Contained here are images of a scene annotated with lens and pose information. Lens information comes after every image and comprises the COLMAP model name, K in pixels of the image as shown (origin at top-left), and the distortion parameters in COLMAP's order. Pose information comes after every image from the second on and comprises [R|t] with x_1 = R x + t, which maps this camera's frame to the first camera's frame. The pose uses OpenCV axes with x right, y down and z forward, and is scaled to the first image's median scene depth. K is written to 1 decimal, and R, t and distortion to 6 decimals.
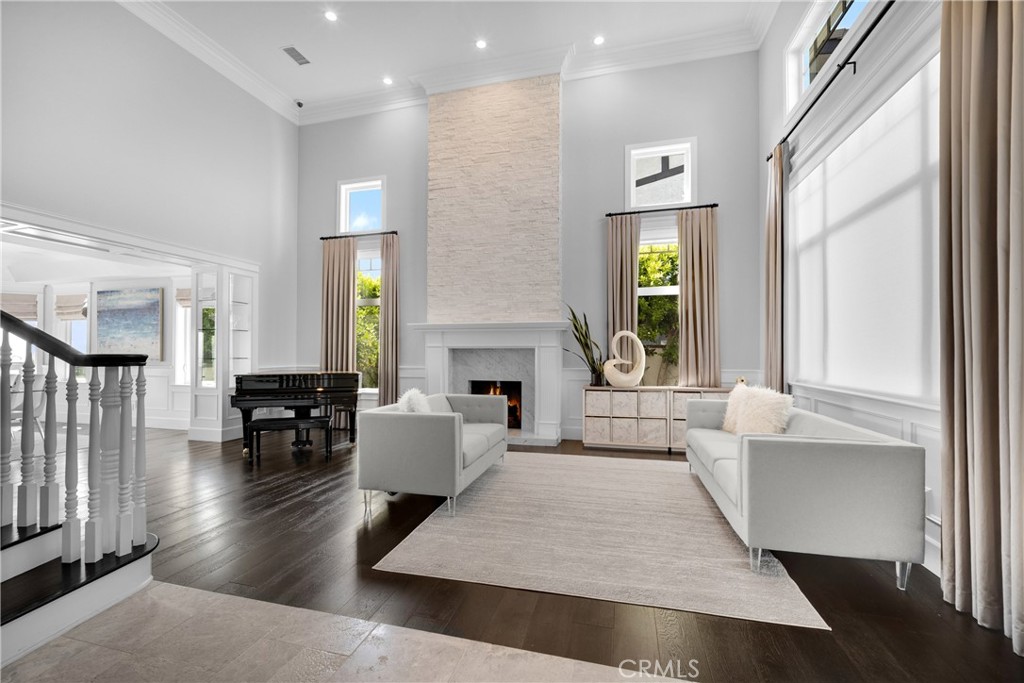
lens RADIAL K [[426.1, 0, 512.2], [0, 426.1, 348.5], [0, 0, 1]] dist [-0.000453, -0.001916]
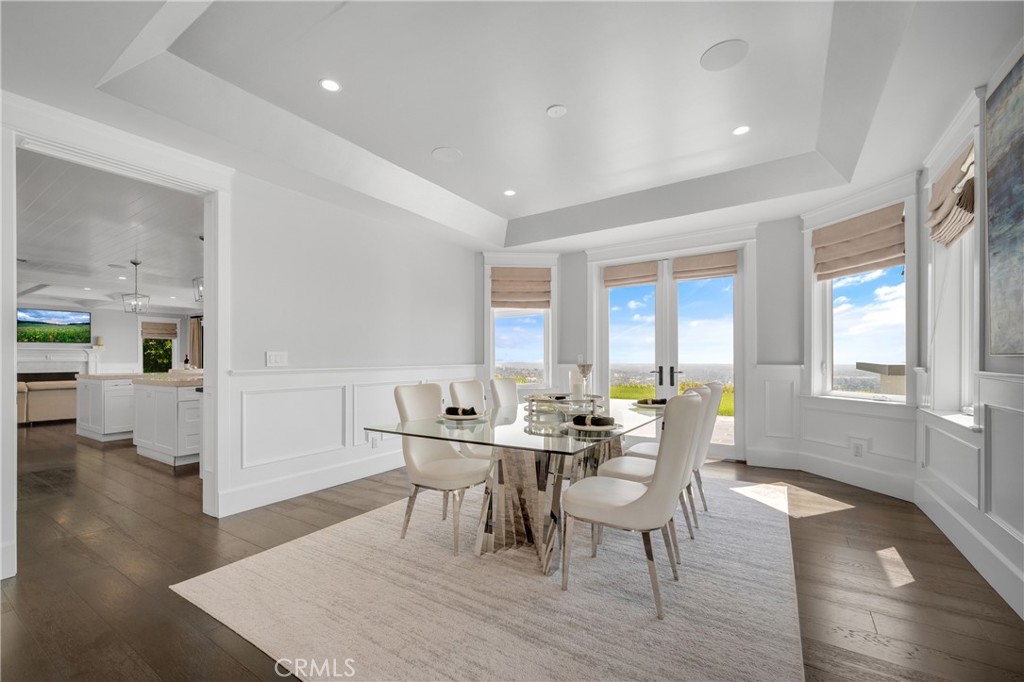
lens RADIAL K [[426.1, 0, 507.6], [0, 426.1, 356.7], [0, 0, 1]] dist [-0.000453, -0.001916]
pose [[-0.322215, -0.002546, -0.946663, -0.737920], [0.011401, 0.999913, -0.006570, 0.033179], [0.946598, -0.012910, -0.322158, 0.945999]]
